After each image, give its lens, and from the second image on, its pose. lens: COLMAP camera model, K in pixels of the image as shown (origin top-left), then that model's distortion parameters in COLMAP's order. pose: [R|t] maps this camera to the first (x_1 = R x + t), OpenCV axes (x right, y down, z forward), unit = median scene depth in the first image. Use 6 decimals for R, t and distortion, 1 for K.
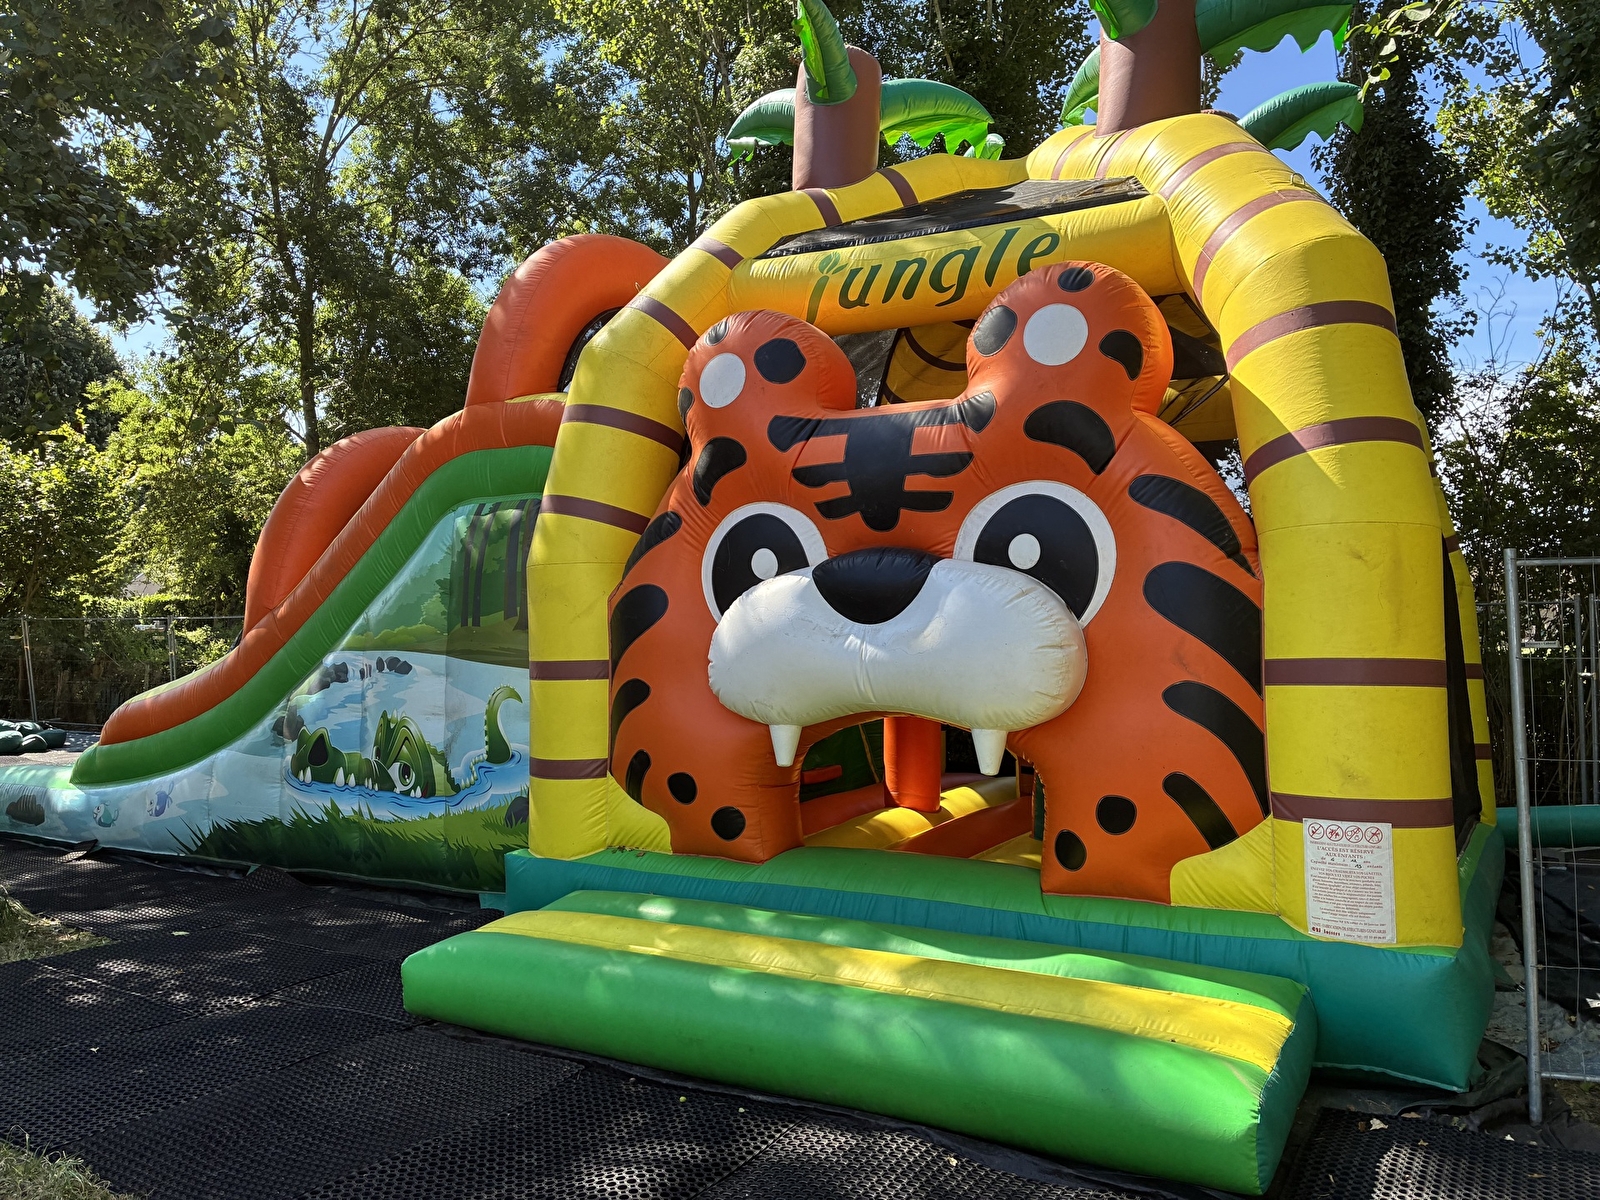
lens RADIAL K [[1259.8, 0, 805.6], [0, 1259.8, 590.1], [0, 0, 1]] dist [0.044130, -0.037829]
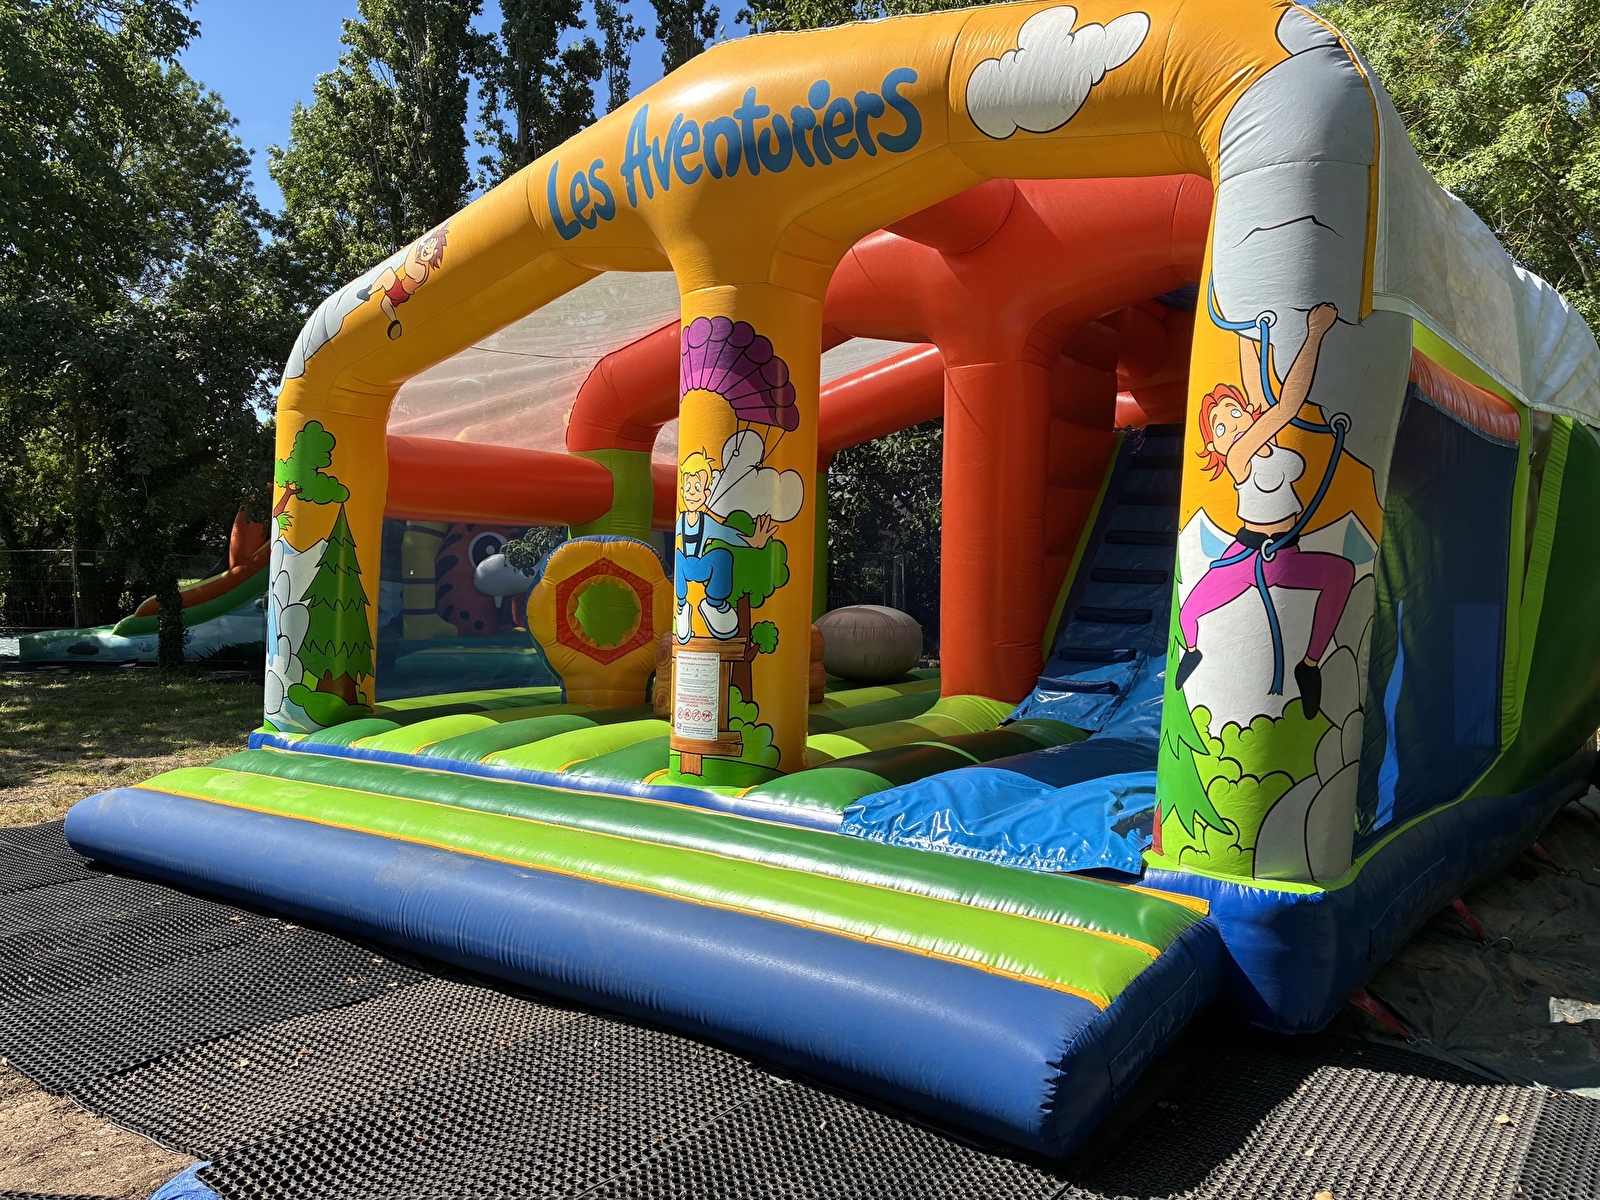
lens RADIAL K [[1259.8, 0, 803.0], [0, 1259.8, 593.4], [0, 0, 1]] dist [0.044130, -0.037829]
pose [[0.928900, 0.002540, 0.370321, -0.478055], [-0.022089, 0.998576, 0.048557, -0.082285], [-0.369670, -0.053285, 0.927634, -2.334220]]
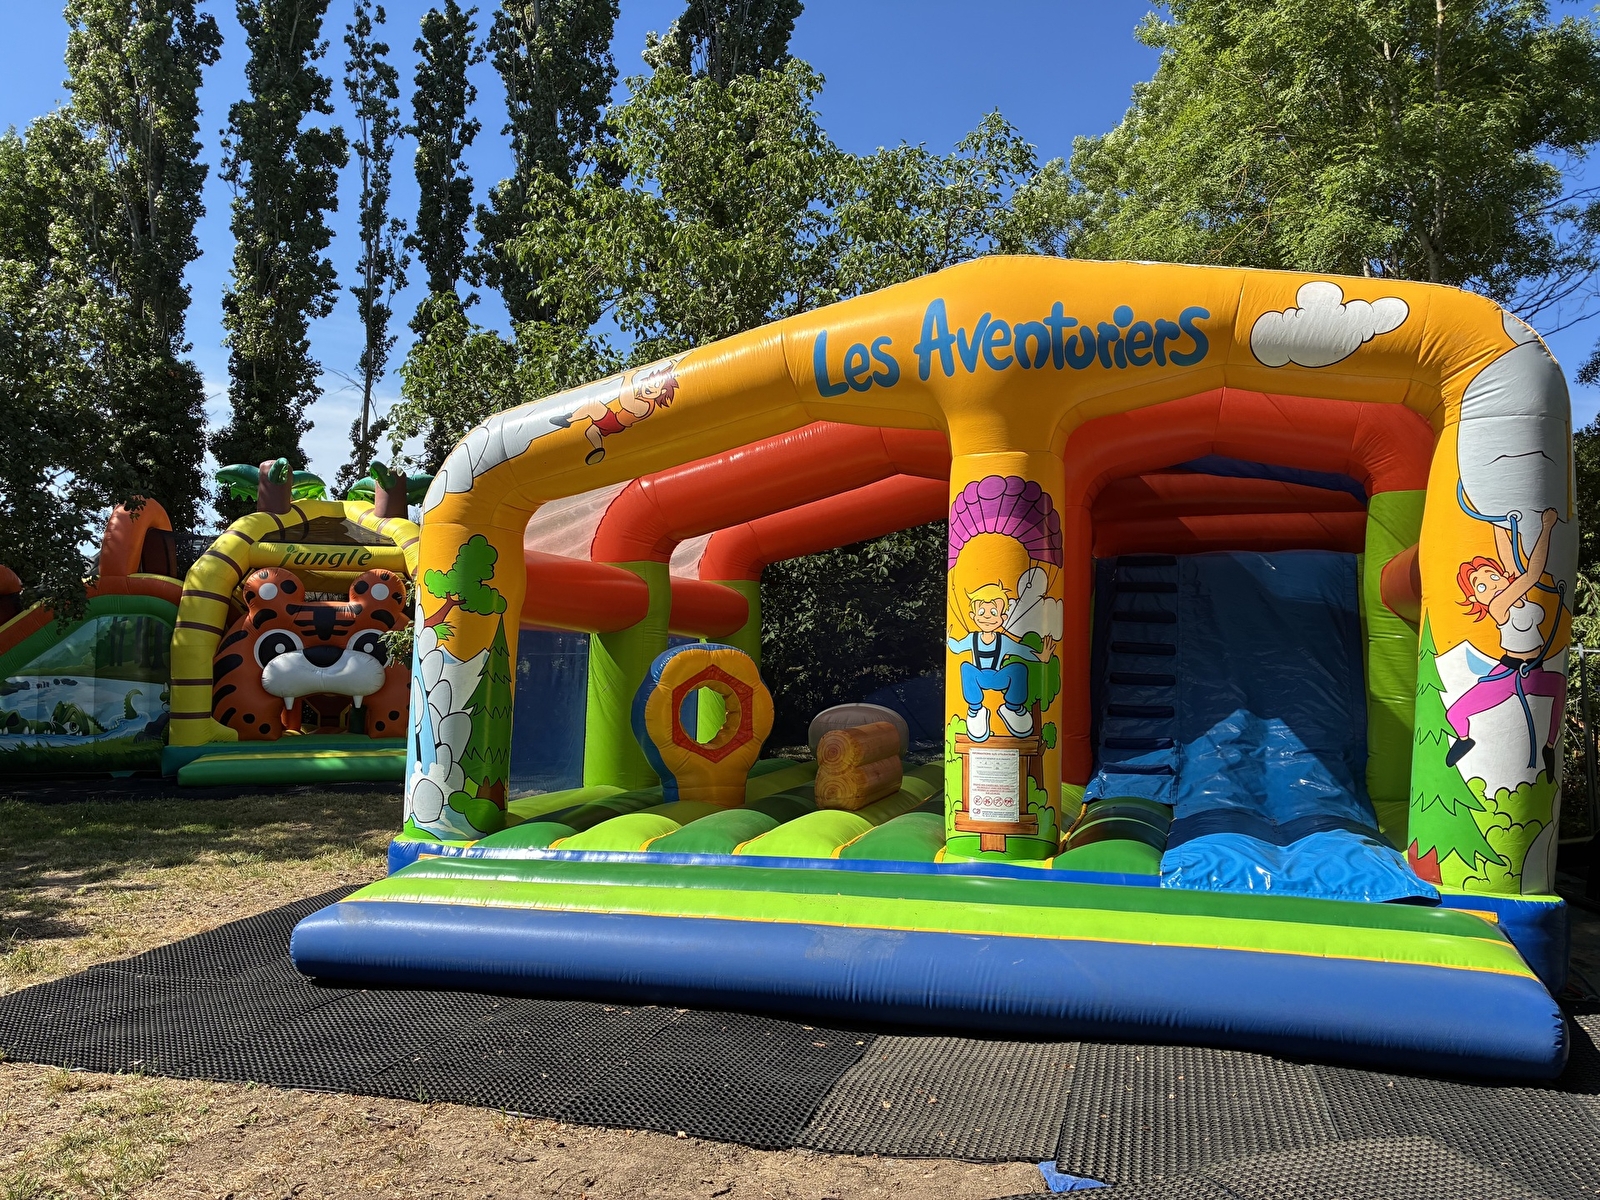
lens RADIAL K [[1259.8, 0, 801.0], [0, 1259.8, 597.6], [0, 0, 1]] dist [0.044130, -0.037829]
pose [[0.738228, 0.042029, 0.673241, -1.152110], [-0.030093, 0.999115, -0.029374, -0.089066], [-0.673880, 0.001425, 0.738840, -2.144310]]
